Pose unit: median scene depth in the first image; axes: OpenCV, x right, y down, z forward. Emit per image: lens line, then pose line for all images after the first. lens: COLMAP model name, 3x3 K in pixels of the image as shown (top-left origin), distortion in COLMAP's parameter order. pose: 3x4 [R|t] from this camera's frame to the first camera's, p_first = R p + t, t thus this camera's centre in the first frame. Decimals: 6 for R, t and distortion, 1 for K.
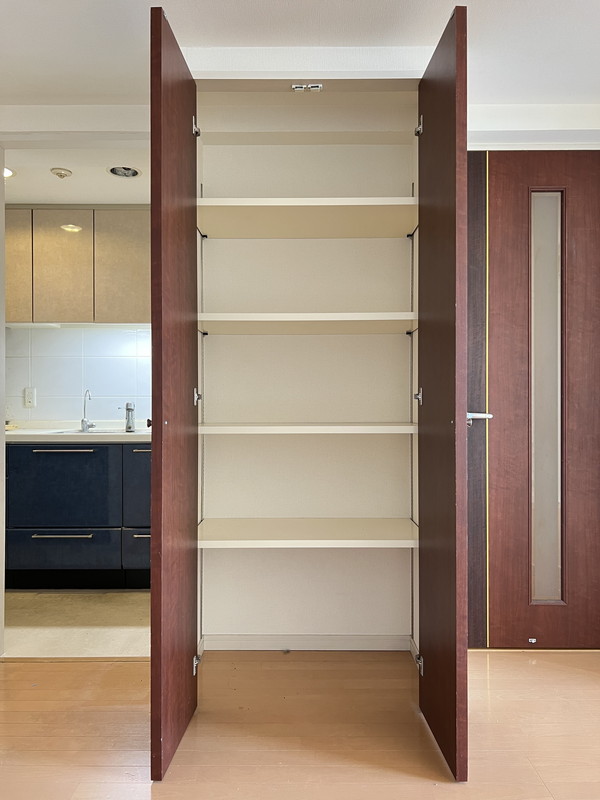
lens RADIAL K [[600.2, 0, 302.3], [0, 600.2, 405.2], [0, 0, 1]] dist [0.011055, 0.001945]
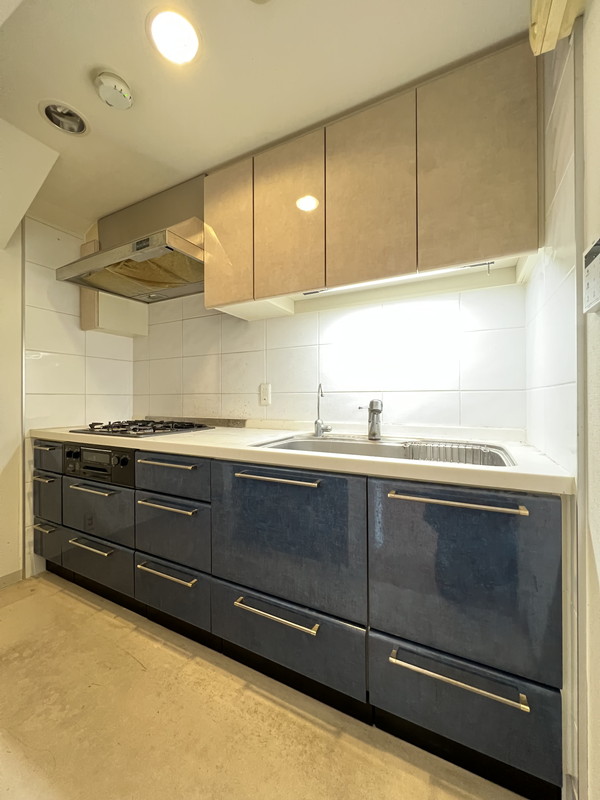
lens RADIAL K [[320.1, 0, 300.6], [0, 320.1, 400.6], [0, 0, 1]] dist [0.003210, 0.000077]
pose [[0.891764, 0.000189, -0.452500, -0.190132], [0.003200, 0.999972, 0.006723, -0.006728], [0.452489, -0.007443, 0.891739, 0.610997]]
